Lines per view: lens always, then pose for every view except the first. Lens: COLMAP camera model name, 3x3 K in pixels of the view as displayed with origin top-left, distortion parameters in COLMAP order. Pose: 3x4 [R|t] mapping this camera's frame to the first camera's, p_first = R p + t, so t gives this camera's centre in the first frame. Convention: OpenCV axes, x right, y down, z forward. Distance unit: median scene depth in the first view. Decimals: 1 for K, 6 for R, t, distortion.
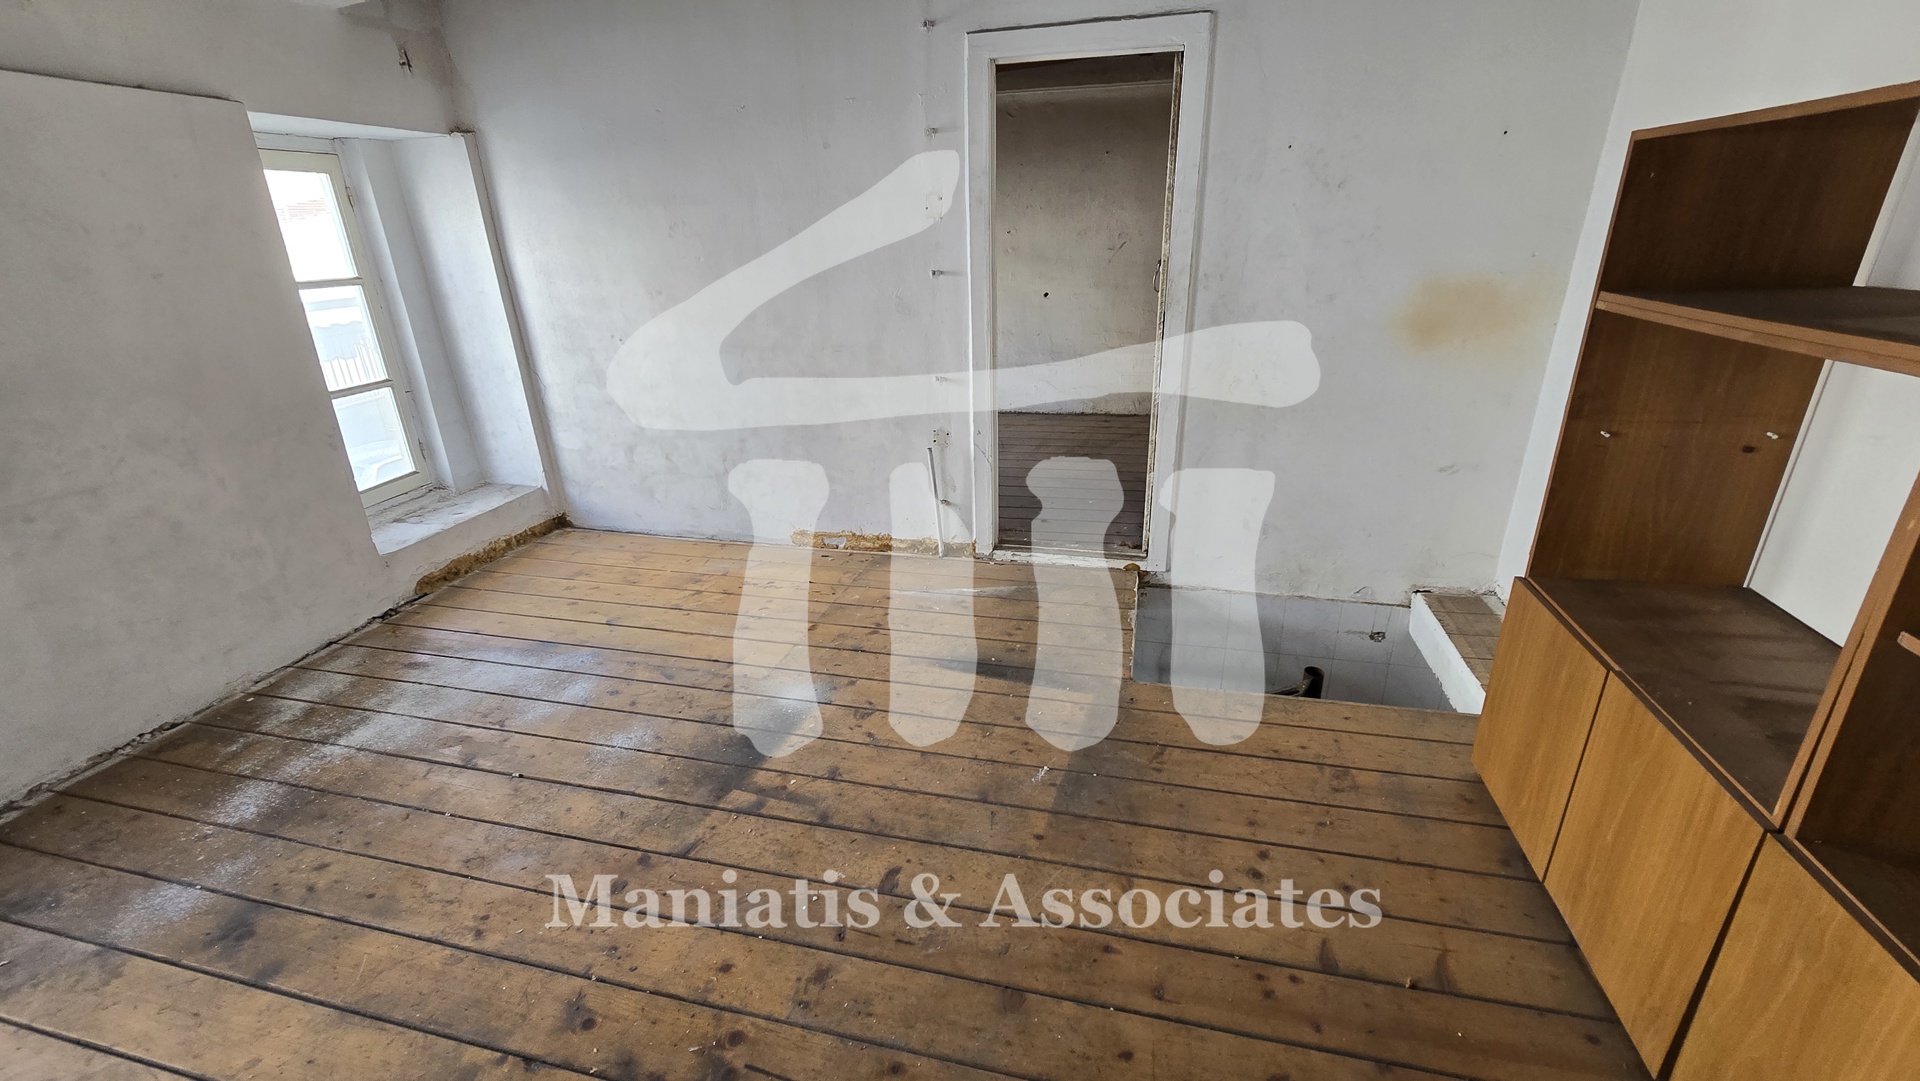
lens RADIAL K [[785.2, 0, 960.0], [0, 785.2, 540.5], [0, 0, 1]] dist [0.014820, 0.000180]
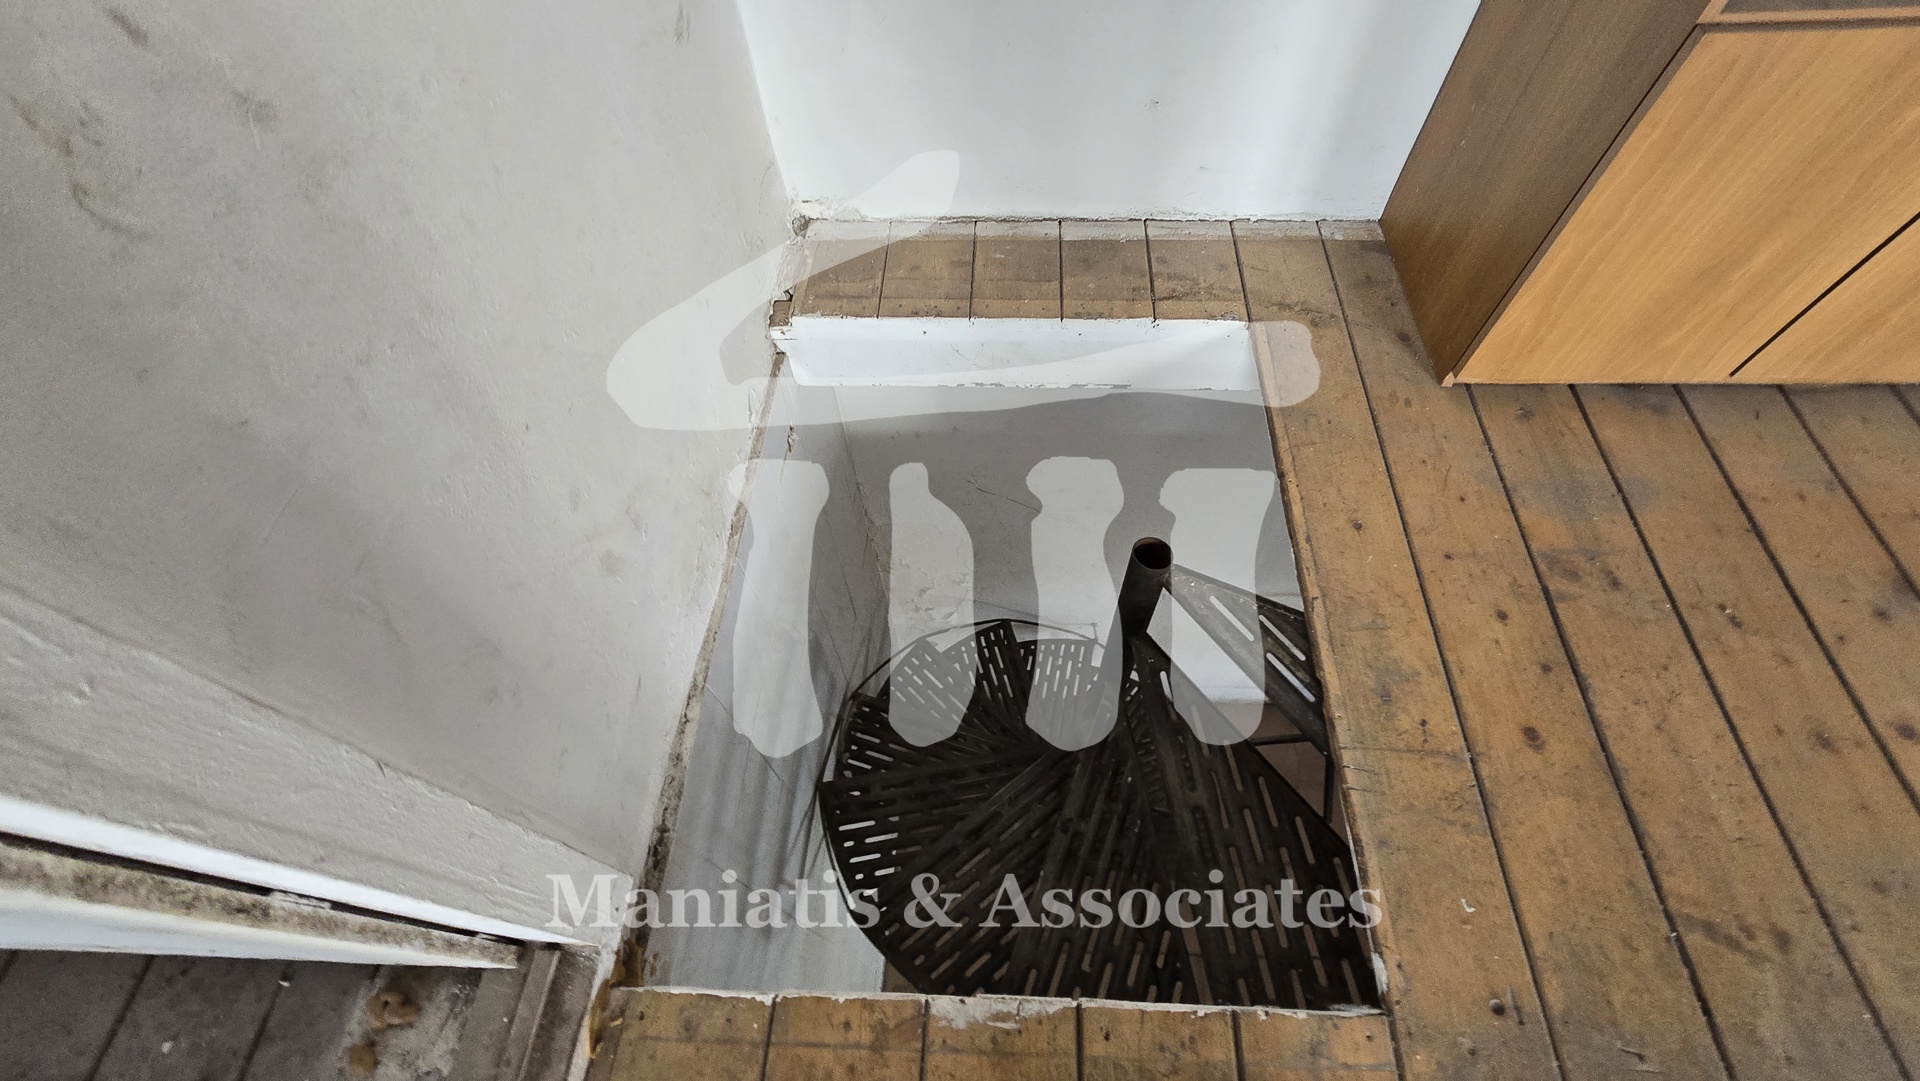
lens RADIAL K [[785.2, 0, 960.0], [0, 785.2, 540.5], [0, 0, 1]] dist [0.014820, 0.000180]
pose [[-0.199362, -0.814341, 0.545073, 0.293527], [0.401637, 0.439467, 0.803465, -0.319541], [-0.893836, 0.379102, 0.239457, 1.267583]]
